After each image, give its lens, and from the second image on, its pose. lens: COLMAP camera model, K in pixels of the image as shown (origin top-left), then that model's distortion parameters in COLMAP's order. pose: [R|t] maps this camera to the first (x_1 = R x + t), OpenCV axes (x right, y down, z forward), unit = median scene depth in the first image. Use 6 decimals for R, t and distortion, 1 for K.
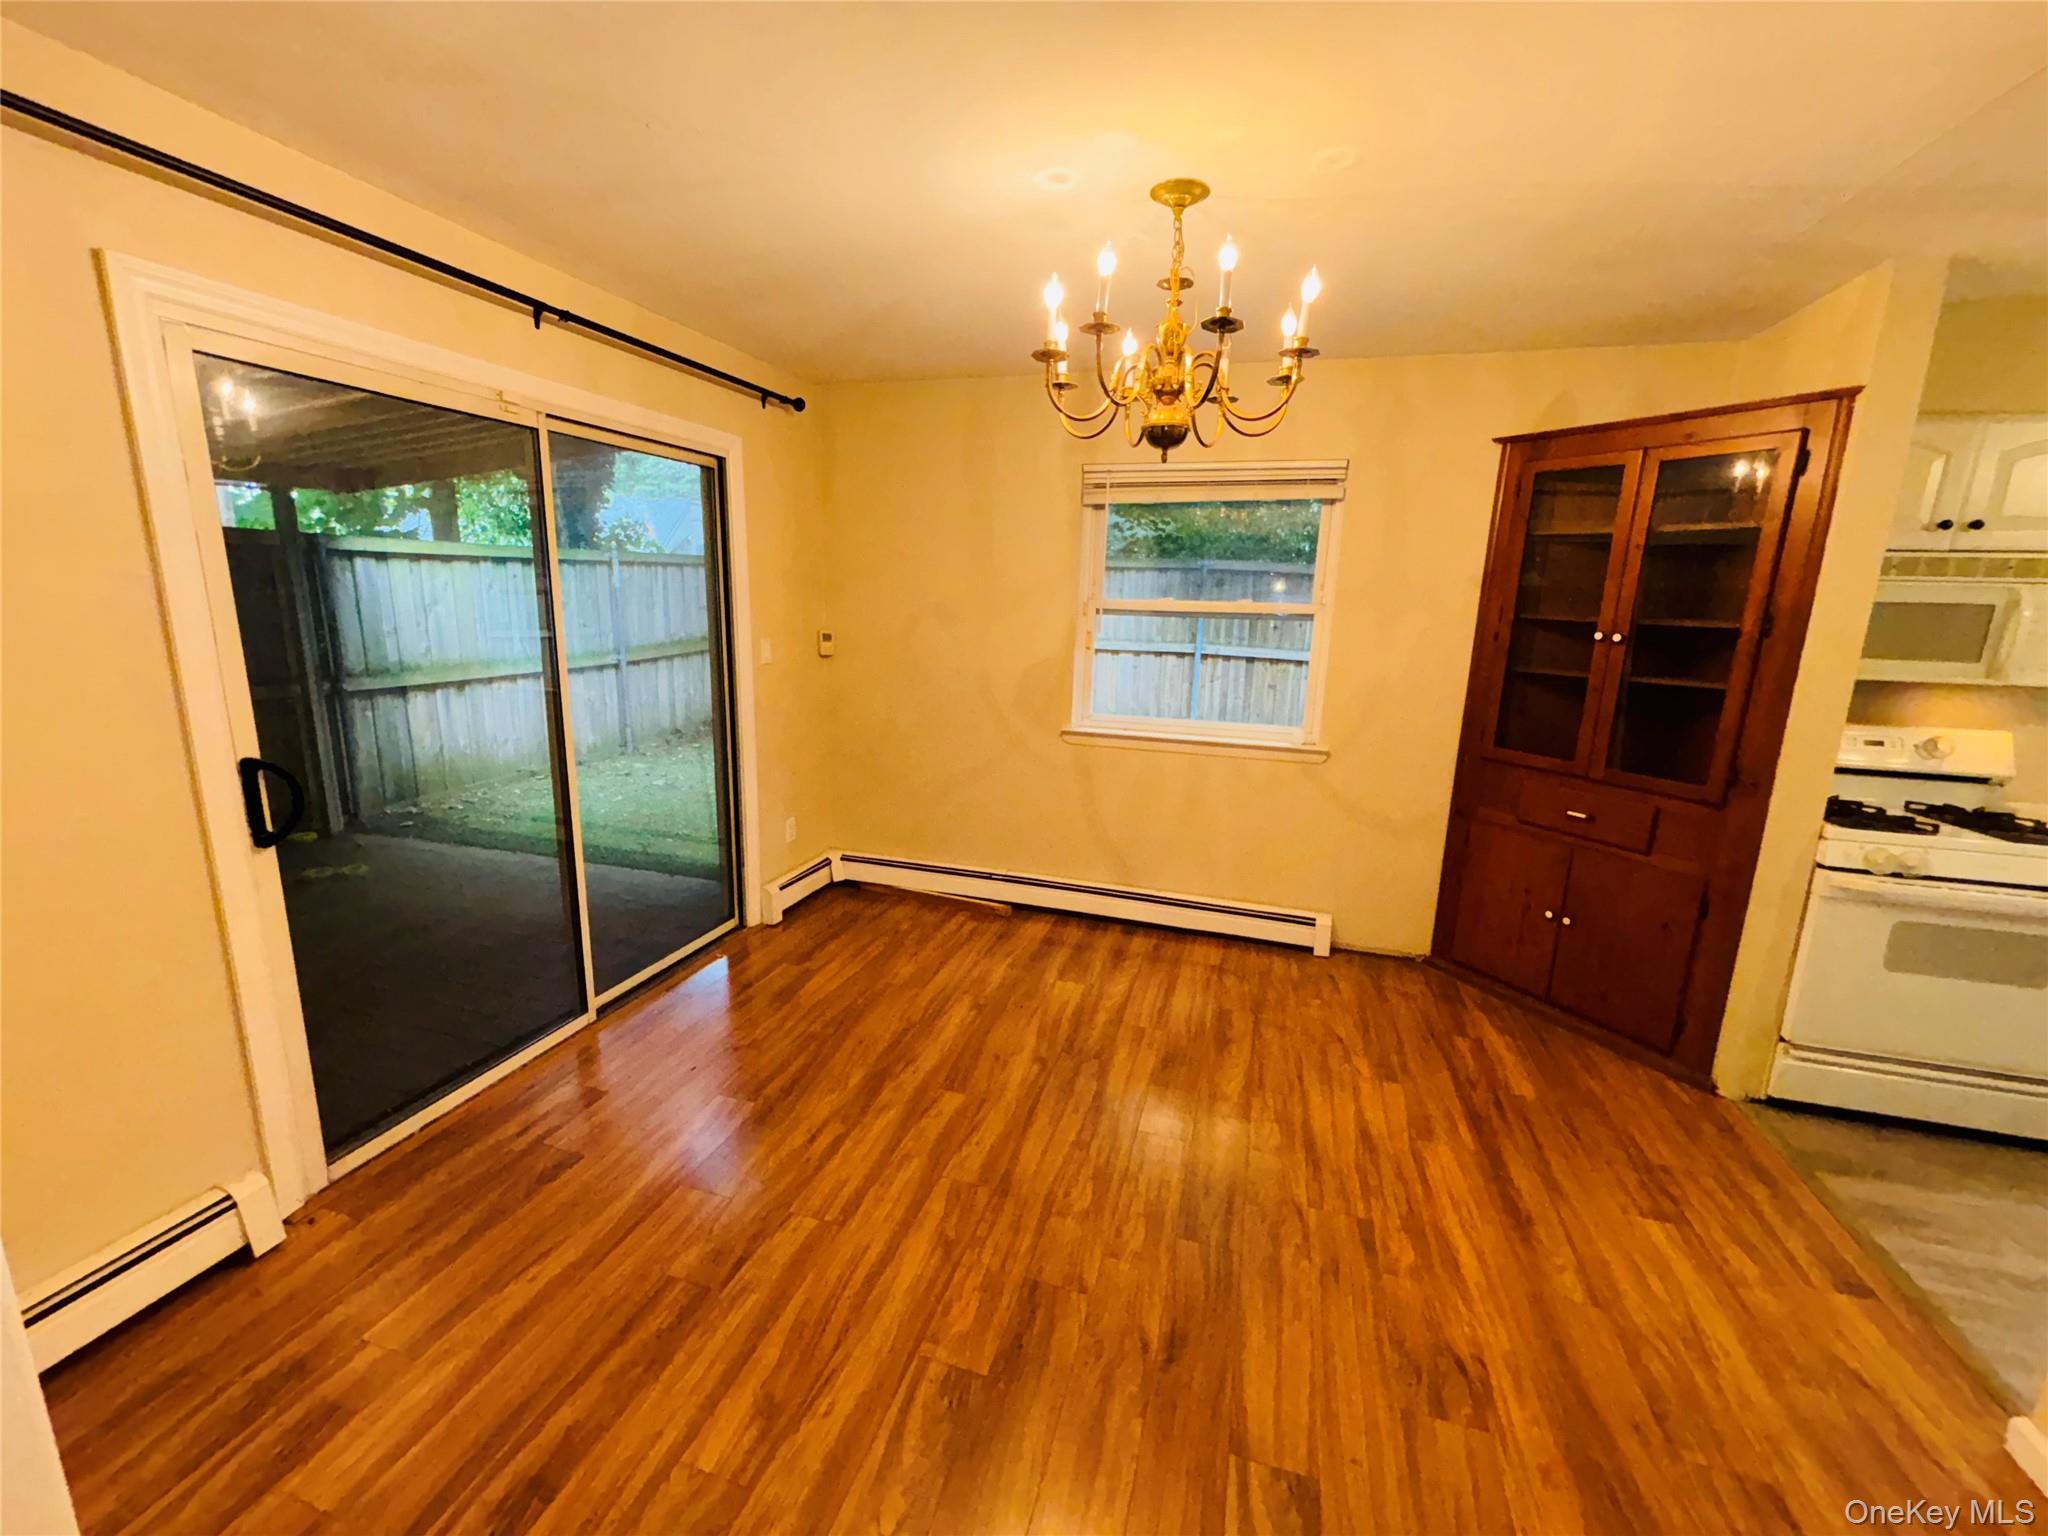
lens RADIAL K [[827.7, 0, 1014.7], [0, 827.7, 760.6], [0, 0, 1]] dist [0.008062, -0.002229]
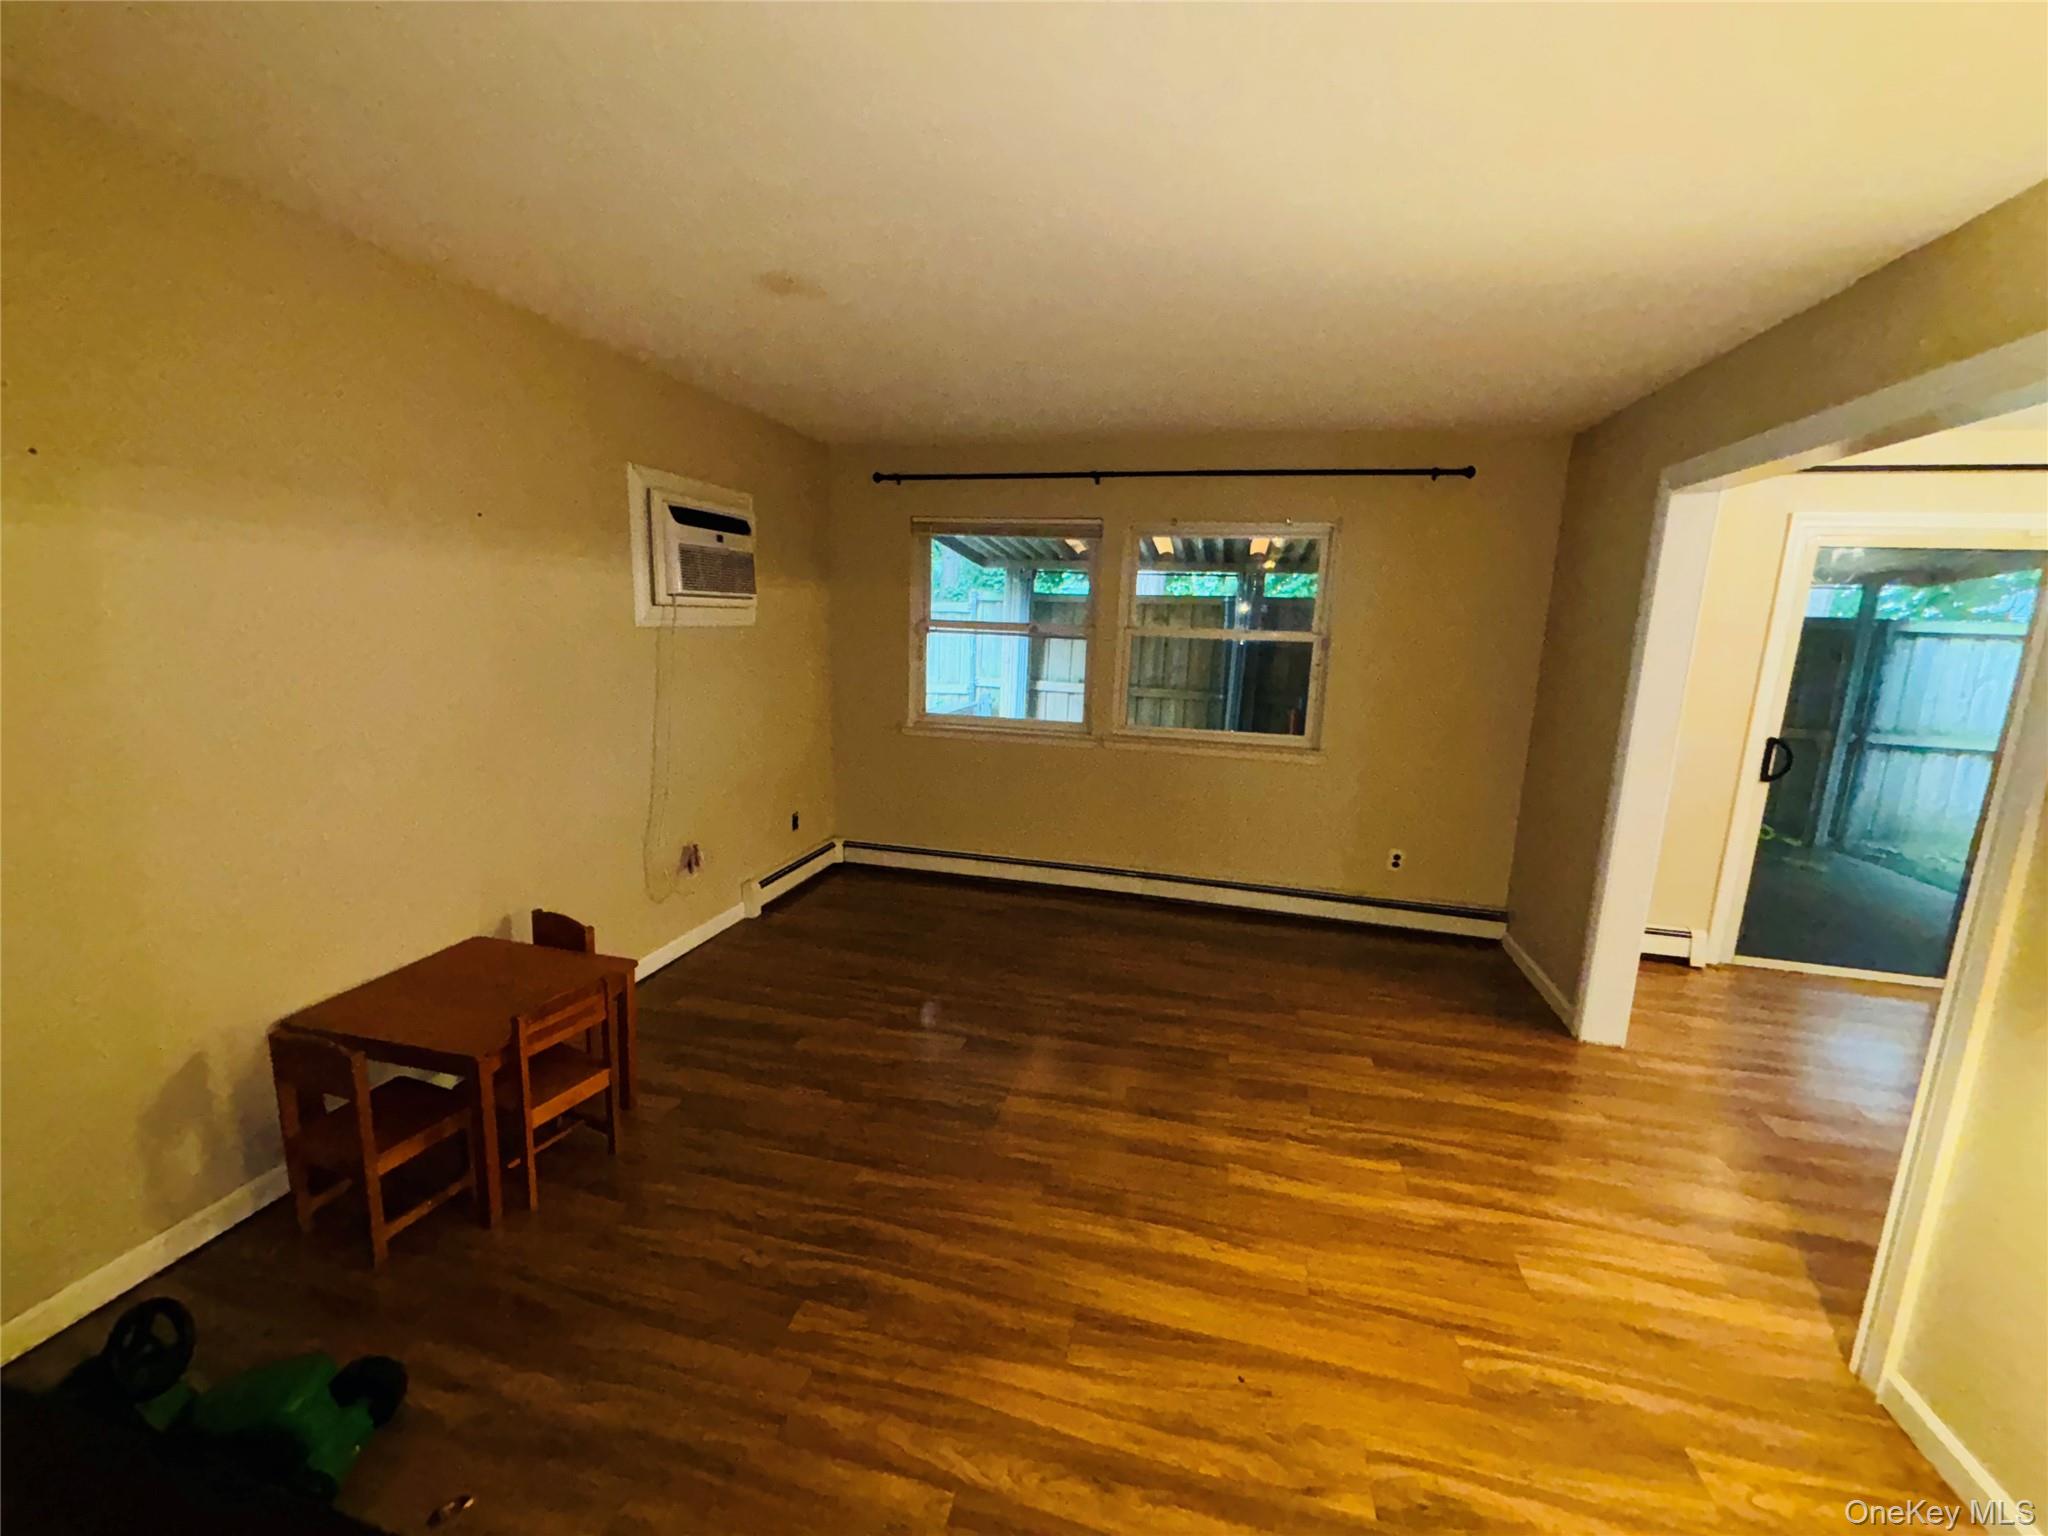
lens RADIAL K [[827.7, 0, 1029.9], [0, 827.7, 769.3], [0, 0, 1]] dist [0.008062, -0.002229]
pose [[0.068272, 0.161713, -0.984473, 0.648464], [-0.236951, 0.961169, 0.141453, 0.143464], [0.969120, 0.223615, 0.103939, -0.638325]]
